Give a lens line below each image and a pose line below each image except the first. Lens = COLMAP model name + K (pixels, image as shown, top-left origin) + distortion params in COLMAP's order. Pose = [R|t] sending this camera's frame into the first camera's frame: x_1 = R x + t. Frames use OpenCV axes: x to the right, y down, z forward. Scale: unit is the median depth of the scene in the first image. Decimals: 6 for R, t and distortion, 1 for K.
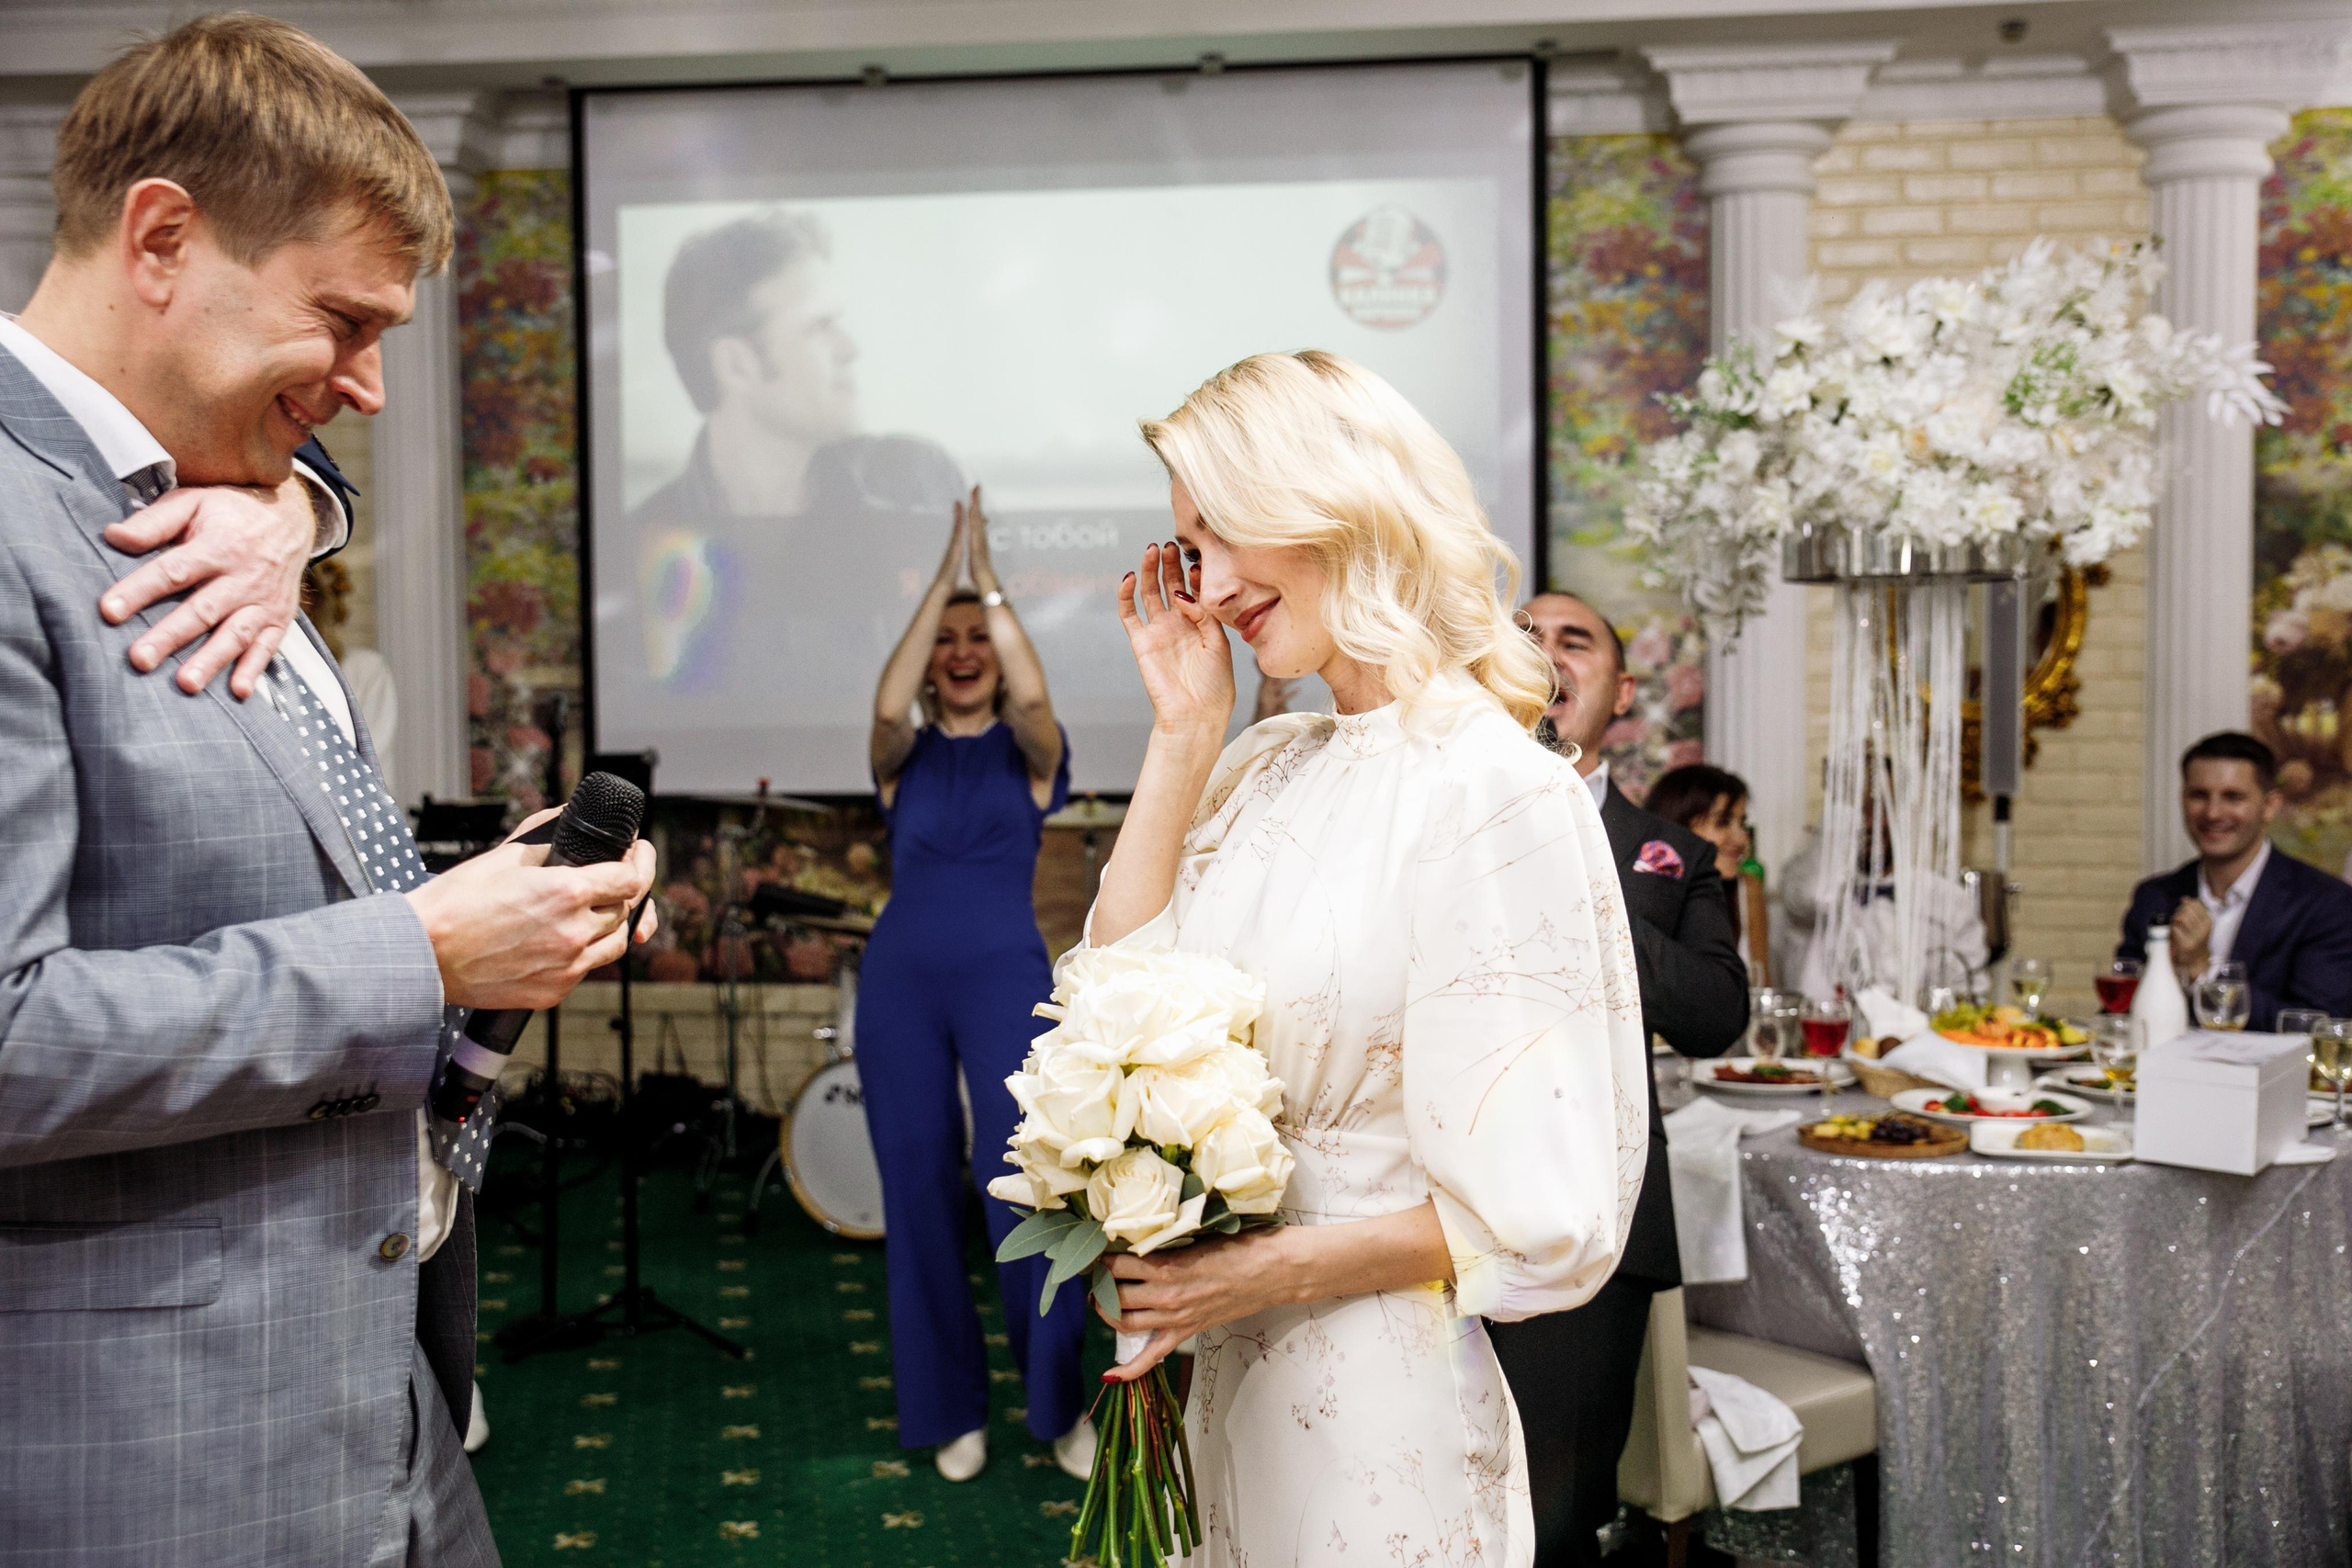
lens RADIAL K [[2512.4, 0, 1176.0], [0, 2512.4, 784.0], [0, 0, 1]] dist [0.005066, 0.005827]
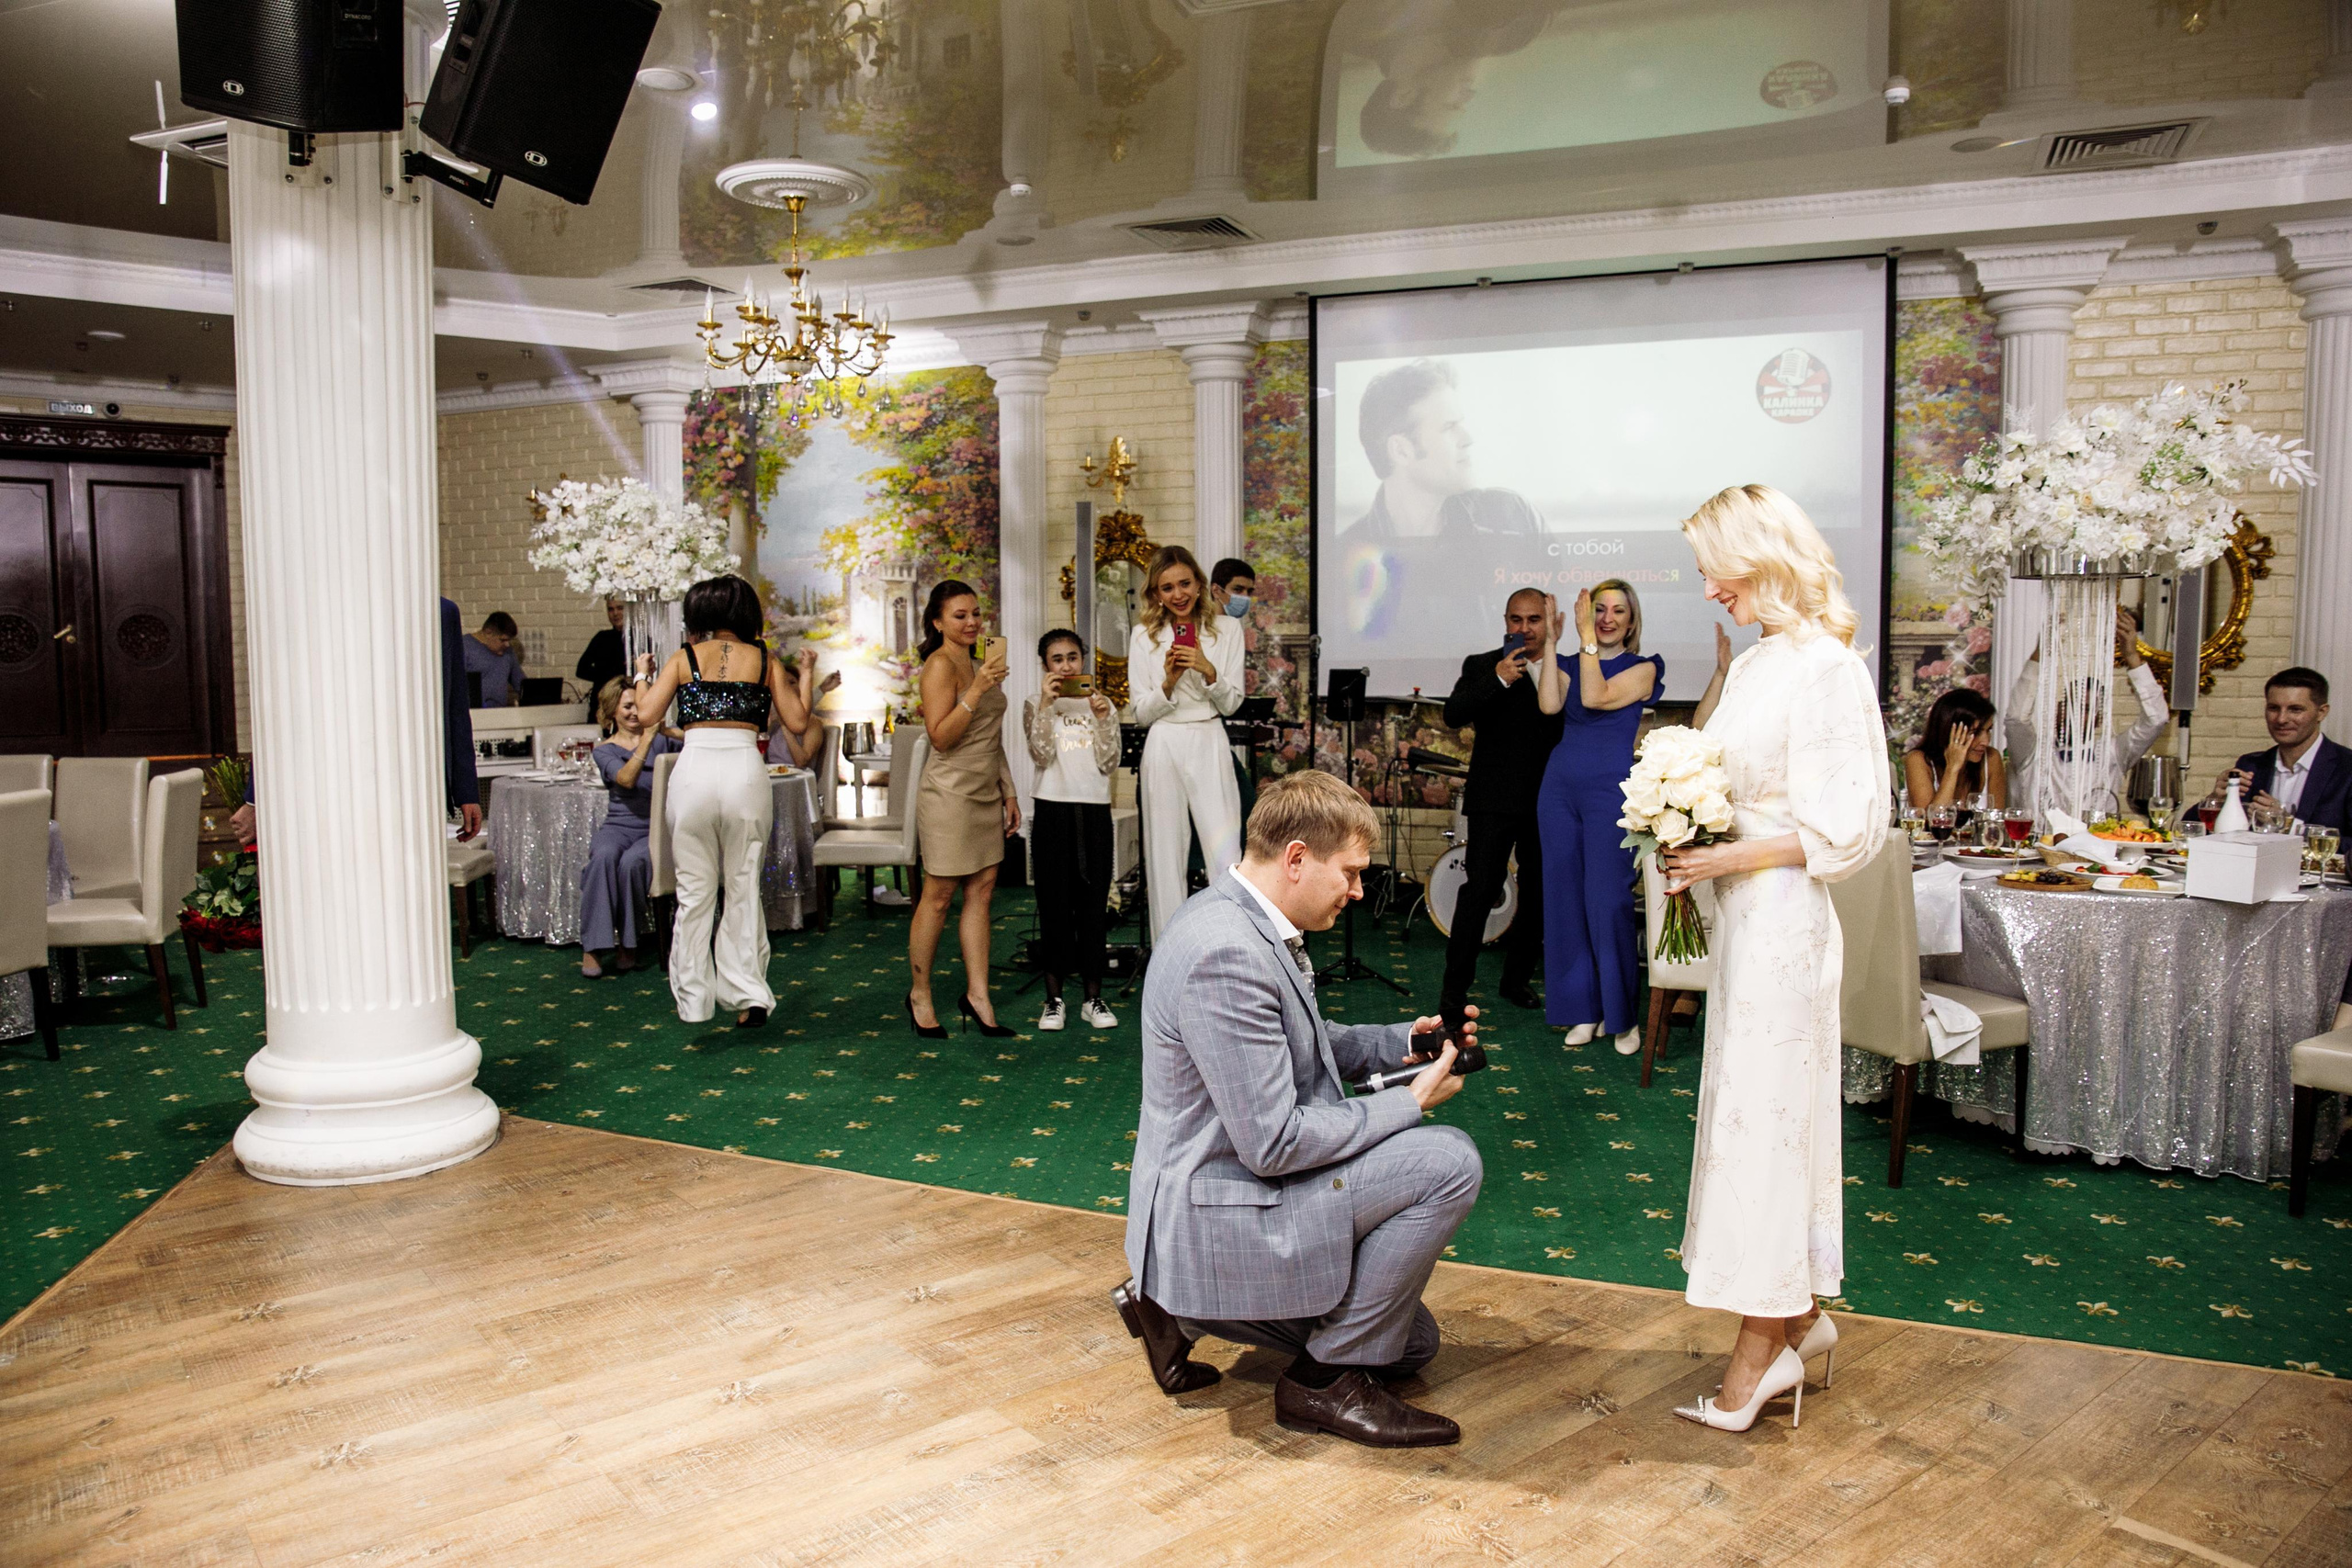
lens RADIAL K [[1697.2, 0, 1176.0], [0, 1697.2, 784.0], [0, 0, 1]] dist [-0.118392, 0.112268]
pose [[0.962052, 0.027555, -0.271472, -0.001946], [-0.015218, 0.998758, 0.047448, 0.011143], [0.272443, -0.041516, 0.961276, -0.180282]]
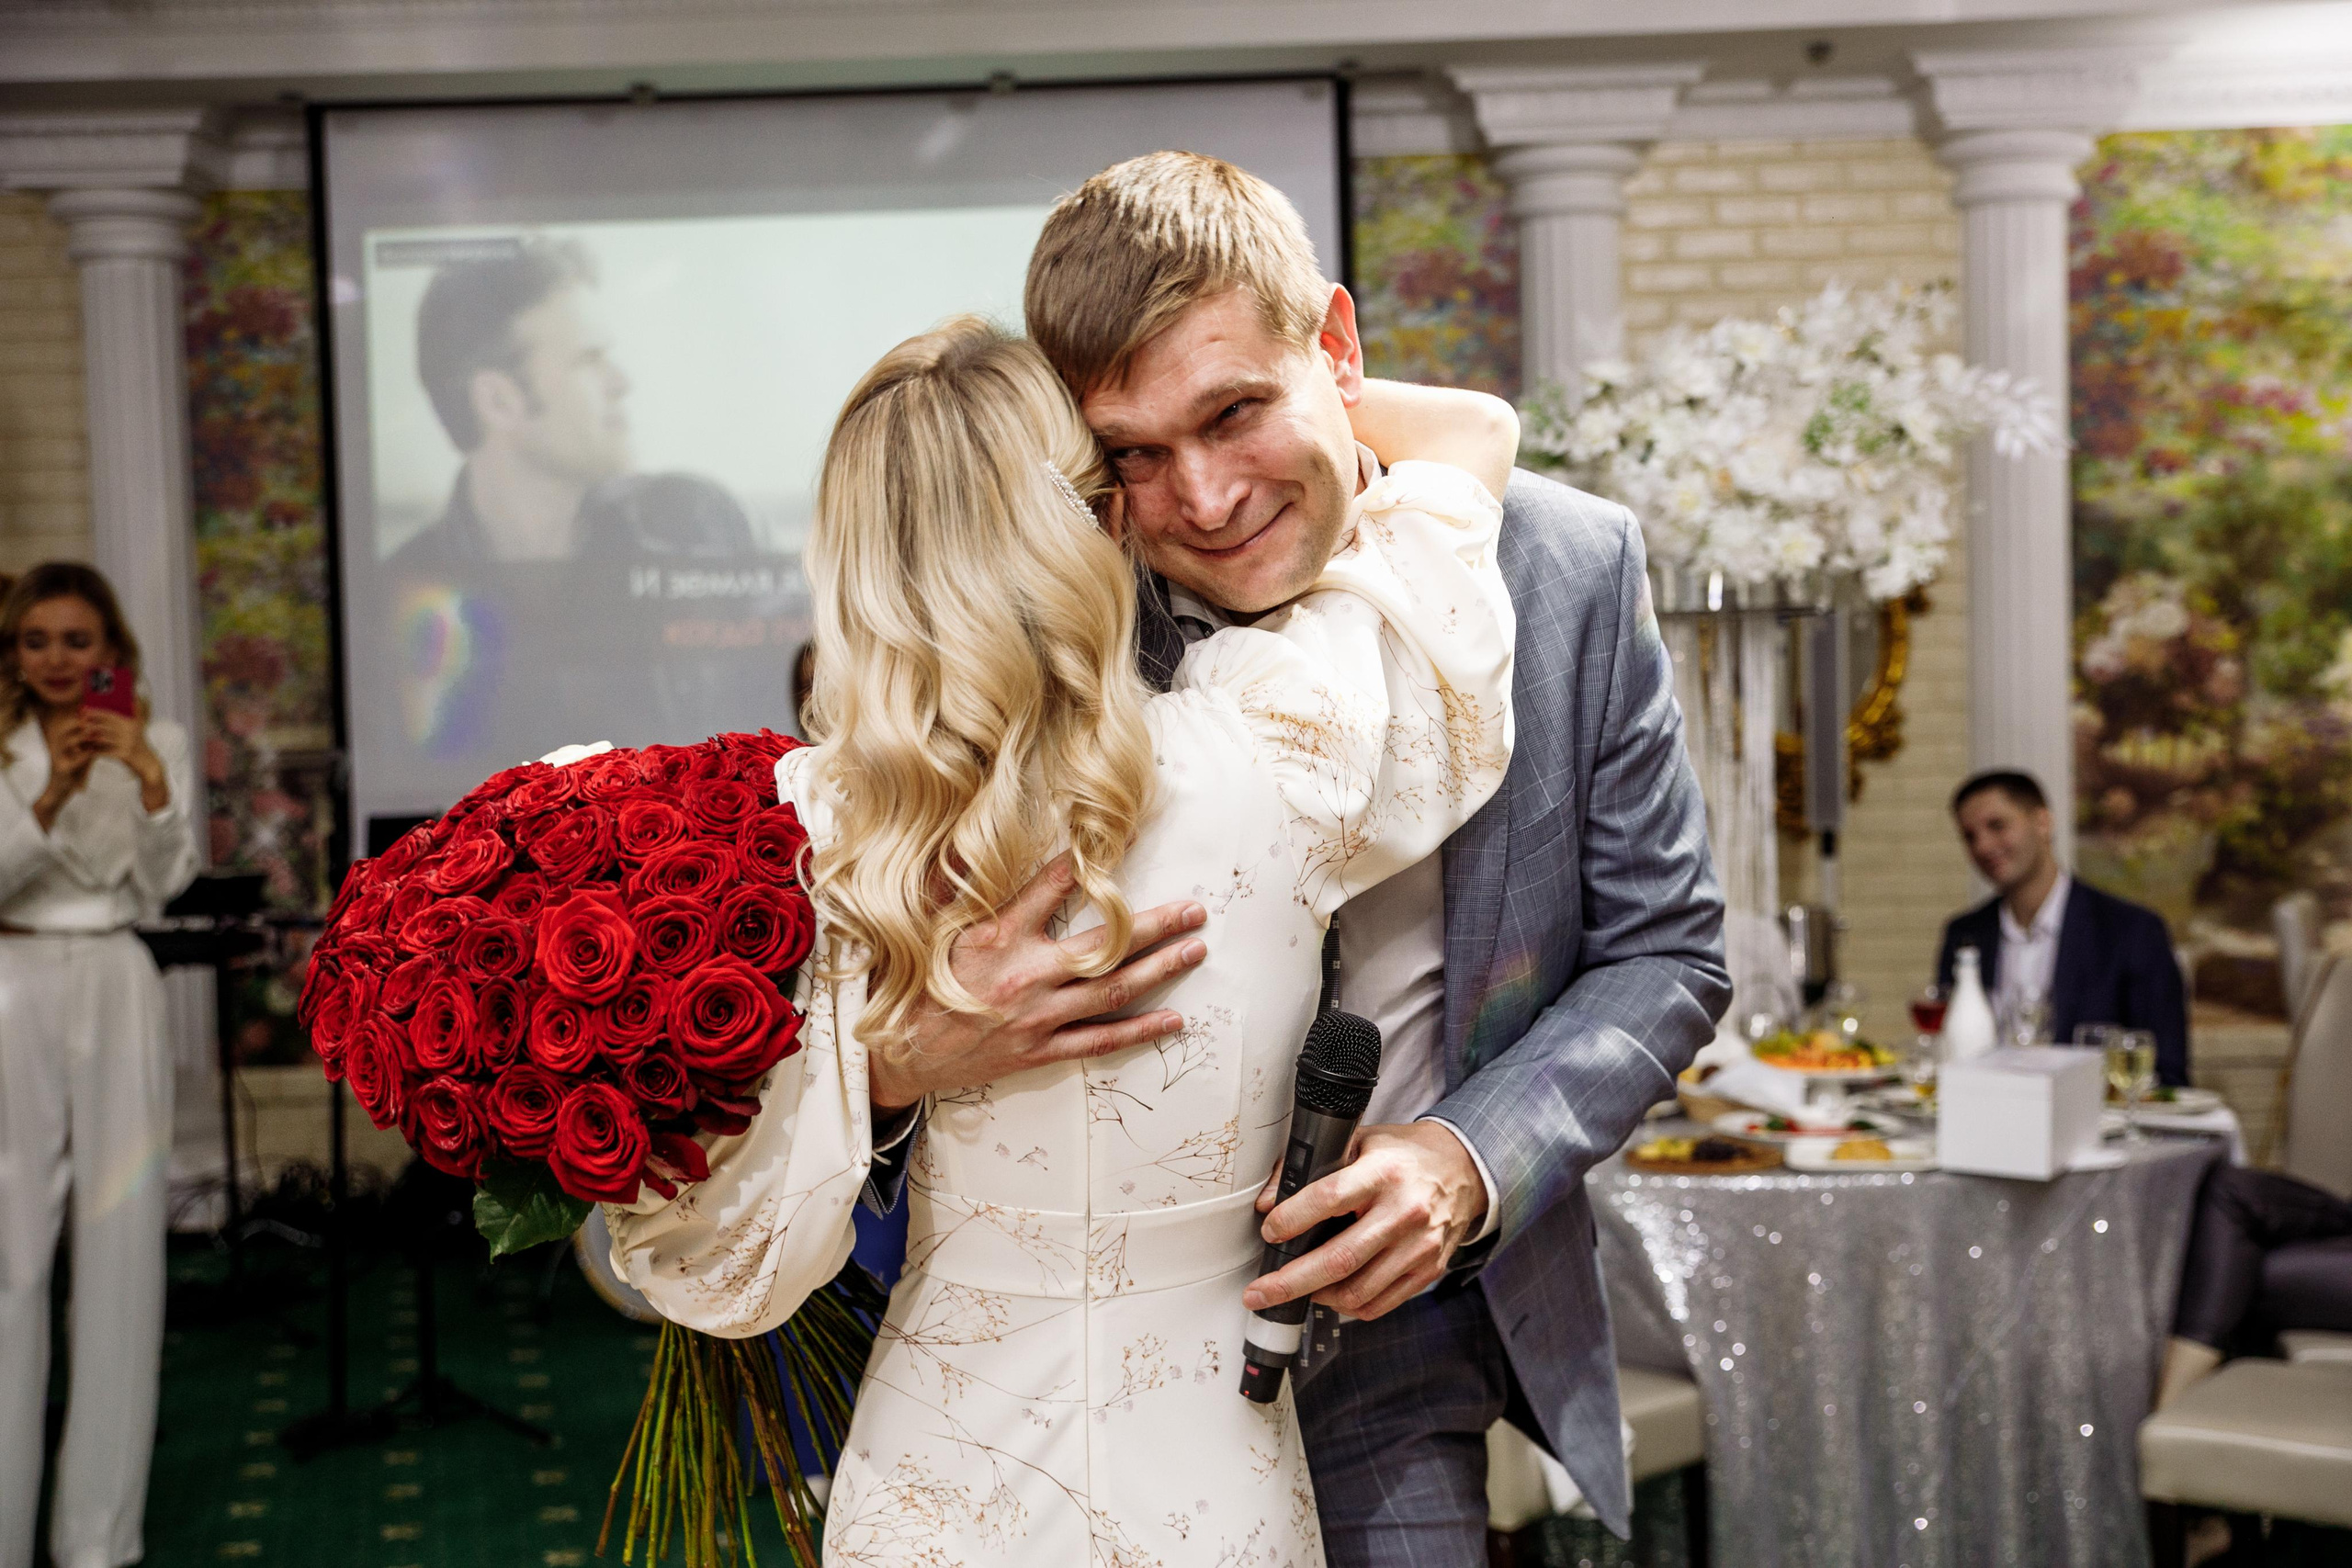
lens RADIAL K [[2820.4, 0, 1206.1], [0, 2820.4, 822.7], [0, 0, 1]] dist [0.006395, 0.054448]
pose [[0.995502, -0.021641, 0.092238, -0.013475], [0.022411, 0.999722, -0.007328, 0.003954], [-0.092054, 0.009362, 0.995710, -0.071181]]
